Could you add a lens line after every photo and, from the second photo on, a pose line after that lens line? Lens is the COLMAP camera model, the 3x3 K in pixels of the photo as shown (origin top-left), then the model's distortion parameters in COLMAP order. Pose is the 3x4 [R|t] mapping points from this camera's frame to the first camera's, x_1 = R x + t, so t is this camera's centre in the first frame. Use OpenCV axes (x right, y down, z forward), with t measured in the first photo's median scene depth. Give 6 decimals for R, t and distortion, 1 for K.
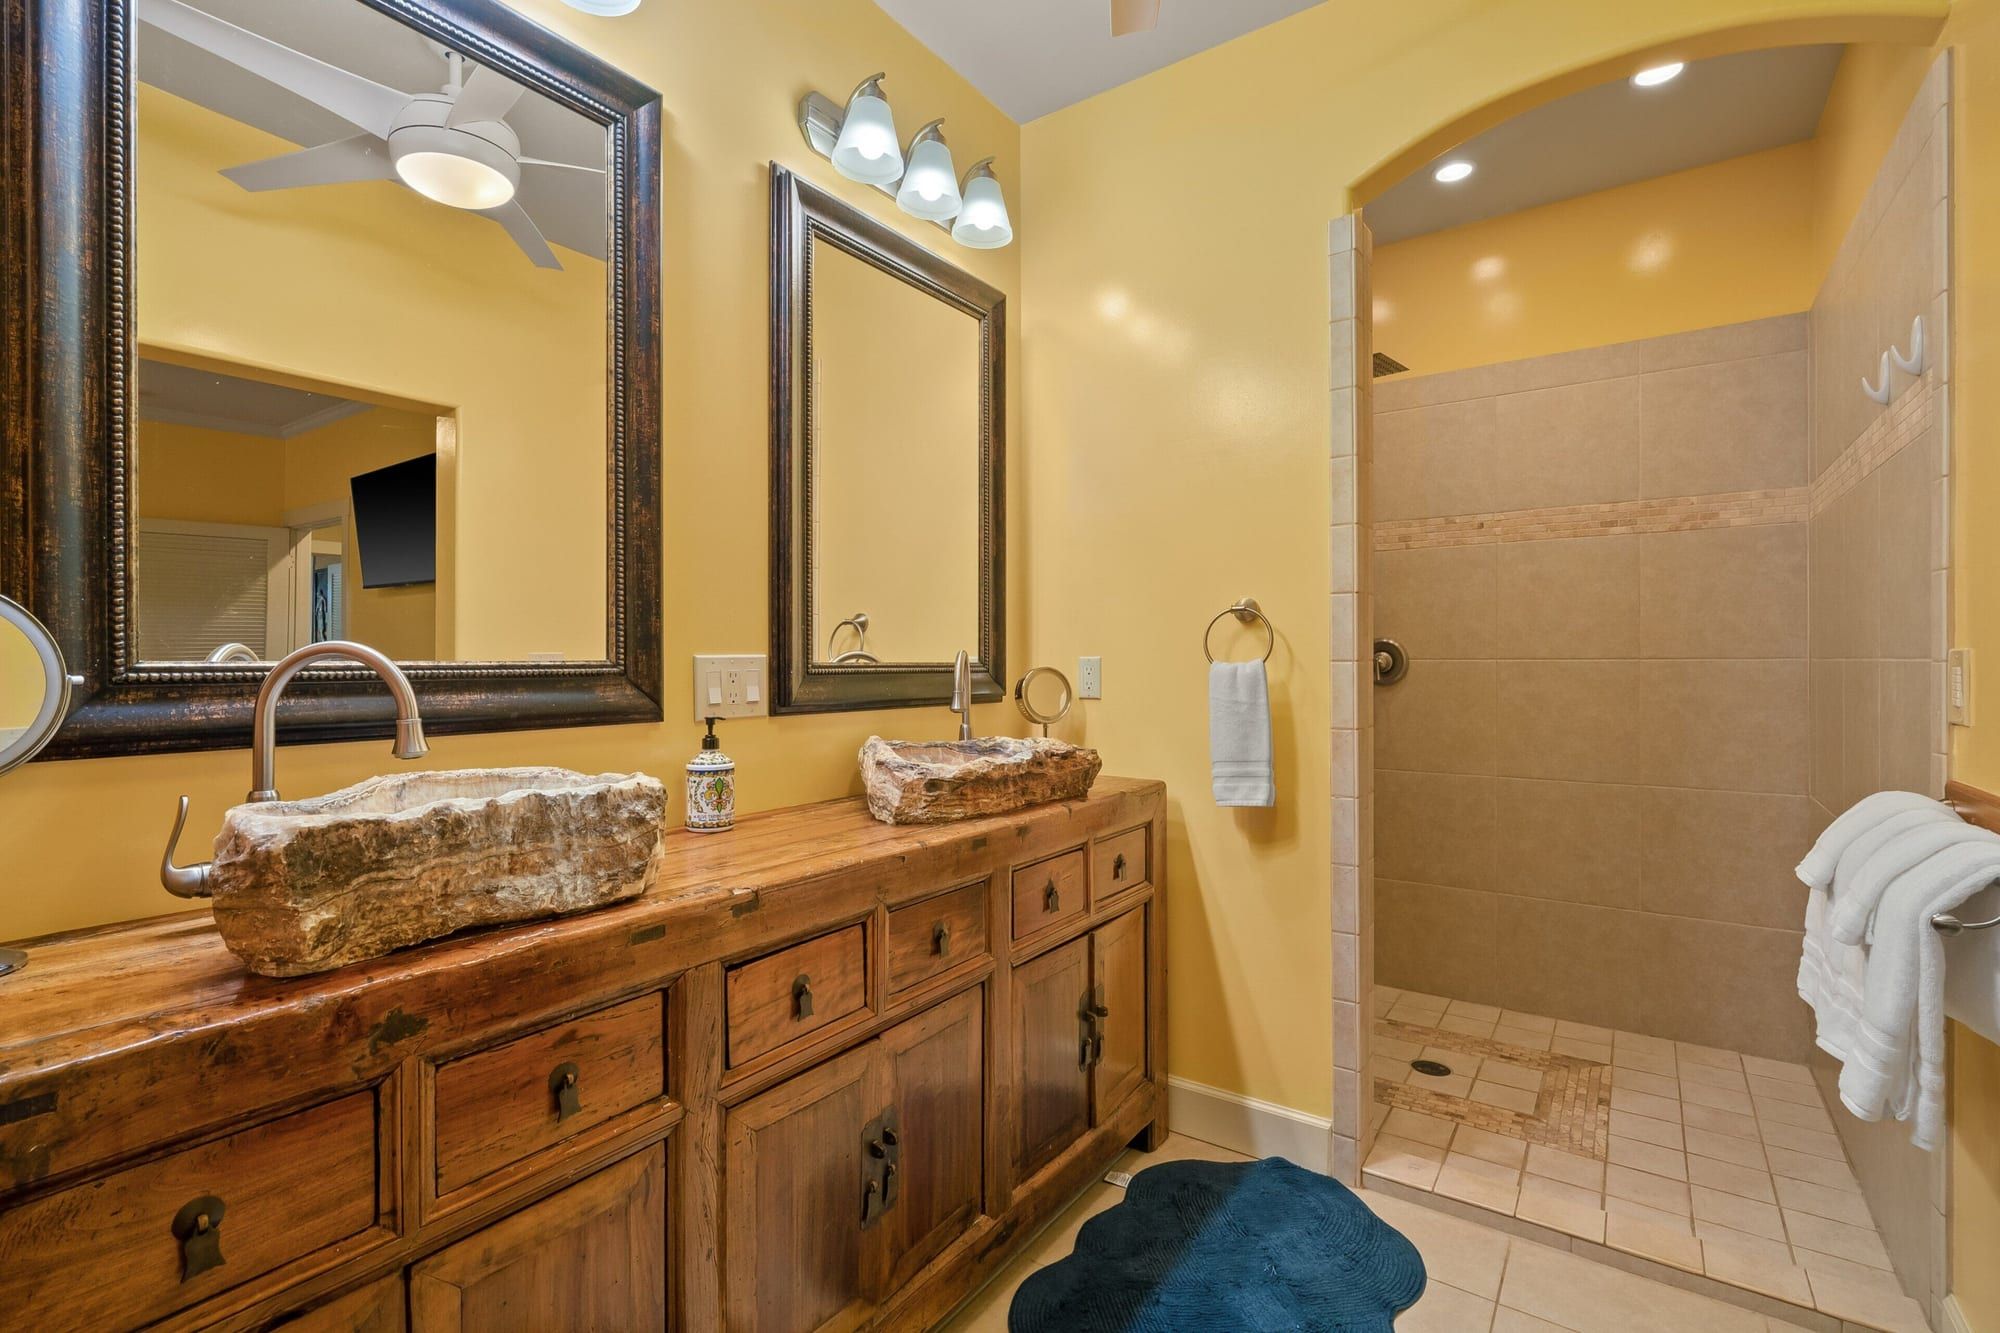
lens RADIAL K [[908.8, 0, 1003.0], [0, 908.8, 668.7], [0, 0, 1]] dist [-0.004355, 0.000040]
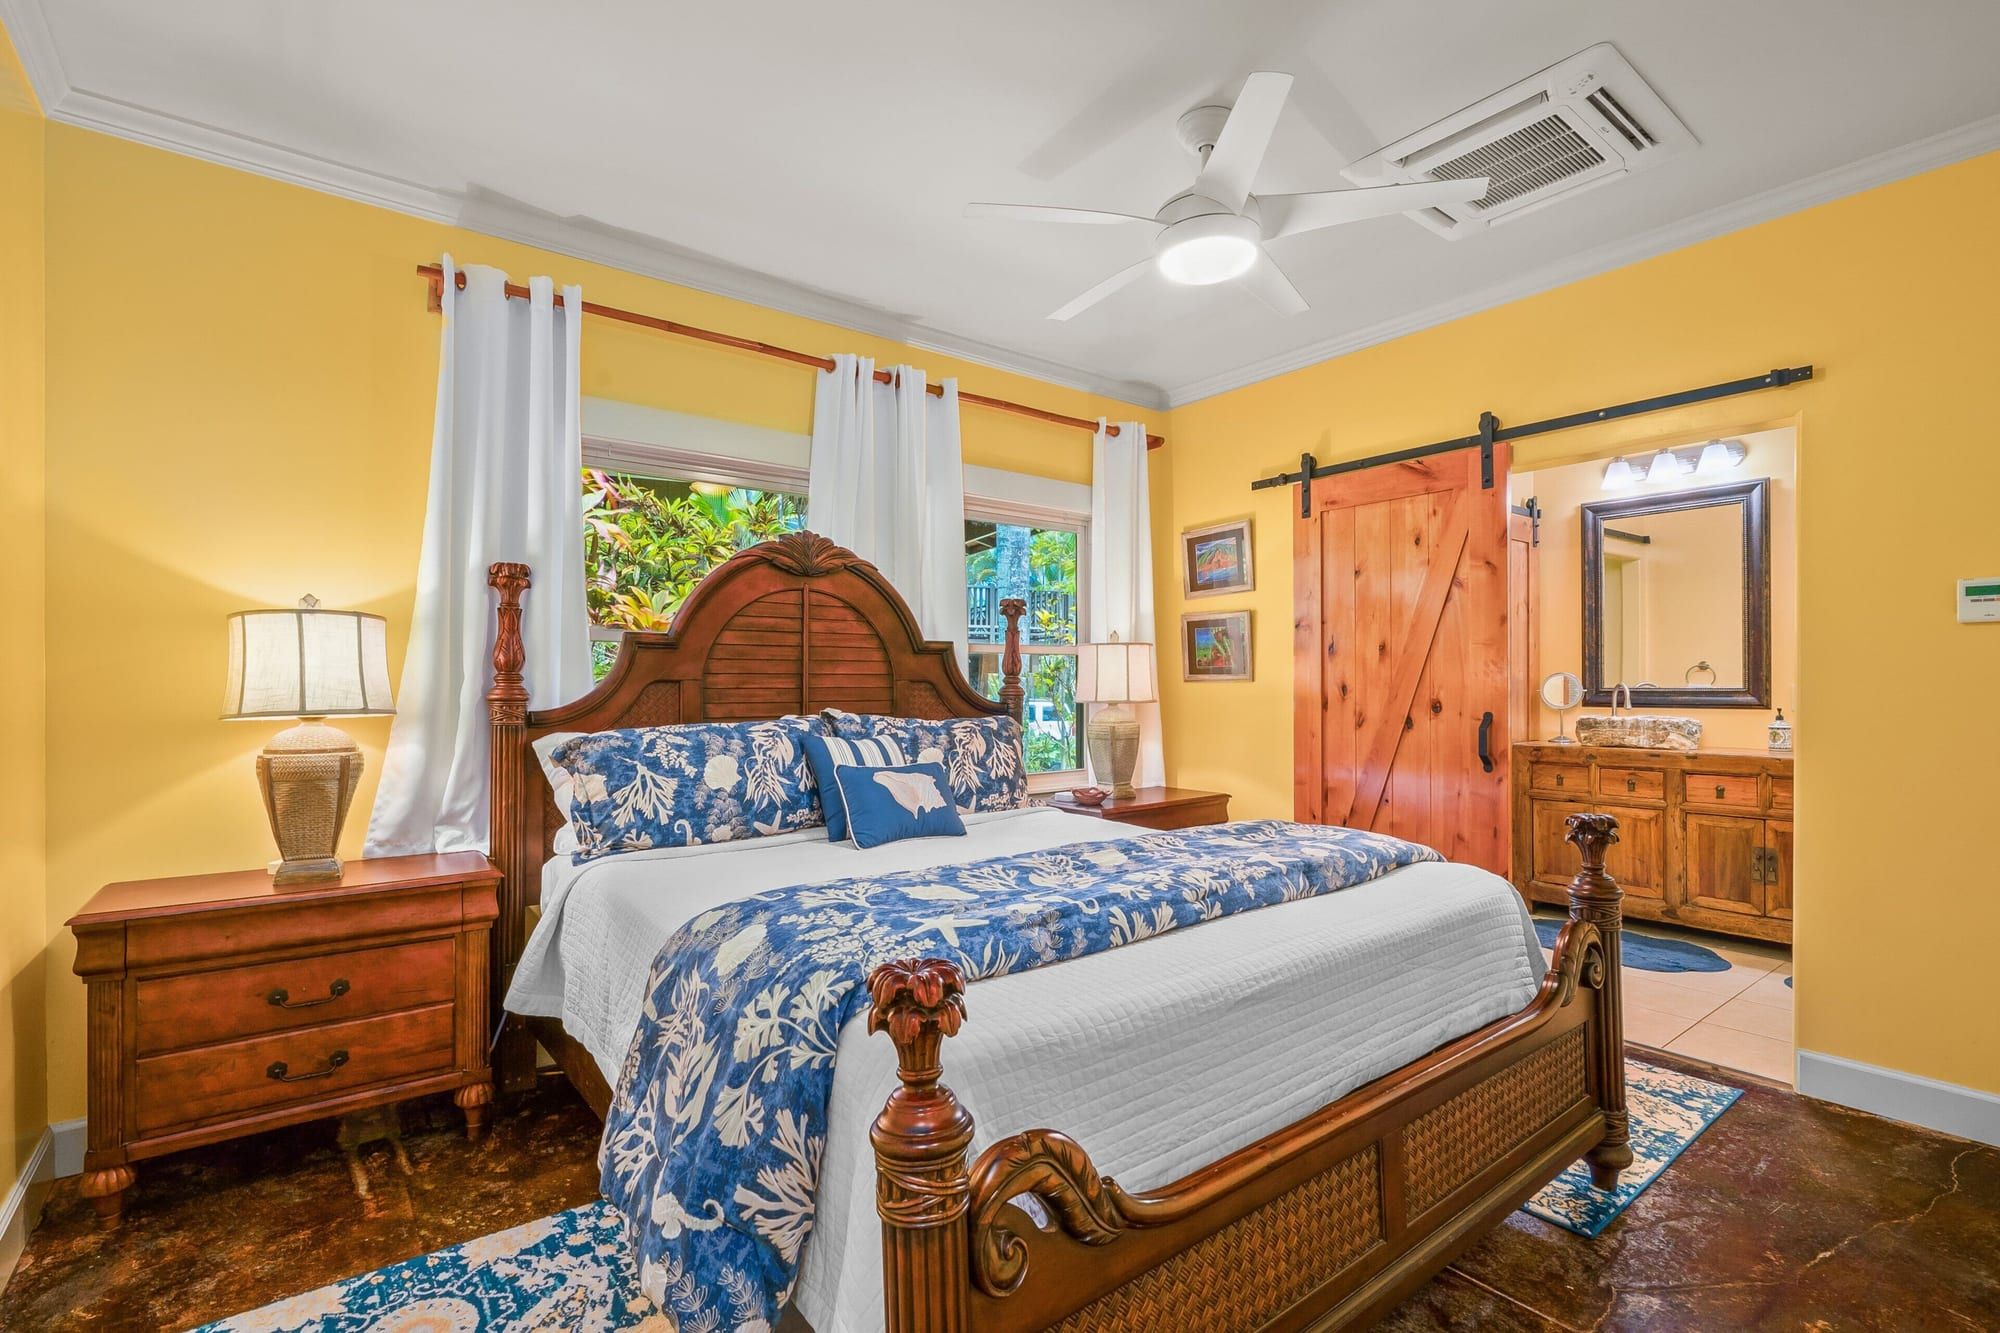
lens RADIAL K [[908.8, 0, 1003.3], [0, 908.8, 672.8], [0, 0, 1]] dist [-0.004355, 0.000040]
pose [[-0.301680, -0.005734, -0.953392, 4.044455], [0.001477, 0.999978, -0.006481, -0.051366], [0.953408, -0.003363, -0.301664, -0.507110]]
